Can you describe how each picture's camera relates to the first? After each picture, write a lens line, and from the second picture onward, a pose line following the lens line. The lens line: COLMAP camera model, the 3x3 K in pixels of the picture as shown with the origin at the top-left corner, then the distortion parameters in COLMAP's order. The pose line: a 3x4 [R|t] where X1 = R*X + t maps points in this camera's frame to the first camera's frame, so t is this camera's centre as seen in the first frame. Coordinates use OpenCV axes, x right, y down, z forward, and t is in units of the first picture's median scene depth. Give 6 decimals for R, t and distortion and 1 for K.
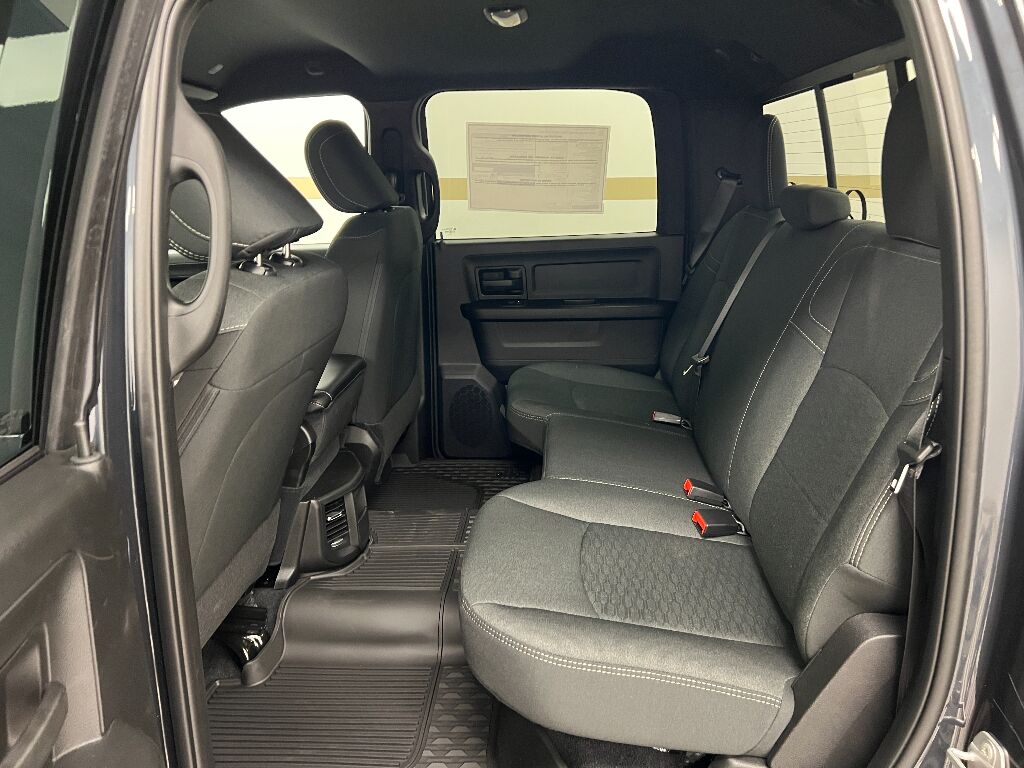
lens RADIAL K [[765.0, 0, 512.9], [0, 765.0, 356.7], [0, 0, 1]] dist [0.048122, -0.078012]
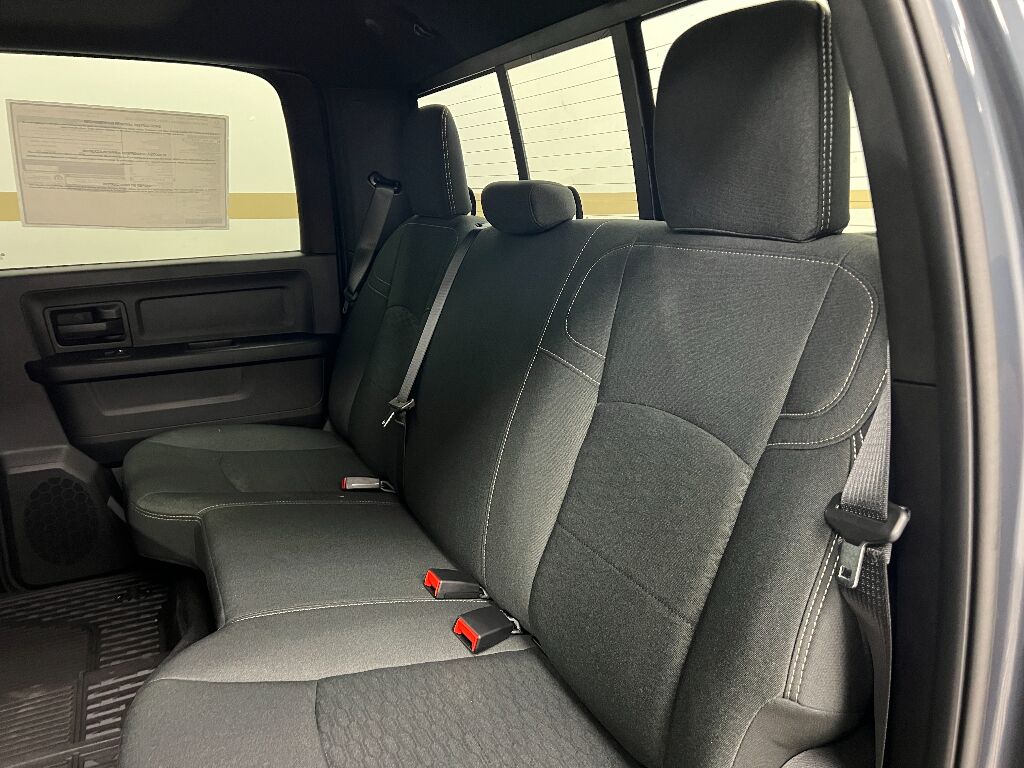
lens RADIAL K [[774.7, 0, 513.3], [0, 774.7, 370.1], [0, 0, 1]] dist [0.083761, -0.110126]
pose [[0.872707, -0.101181, 0.477645, -0.027854], [0.112337, 0.993656, 0.005238, -0.018717], [-0.475145, 0.049086, 0.878537, 0.196367]]
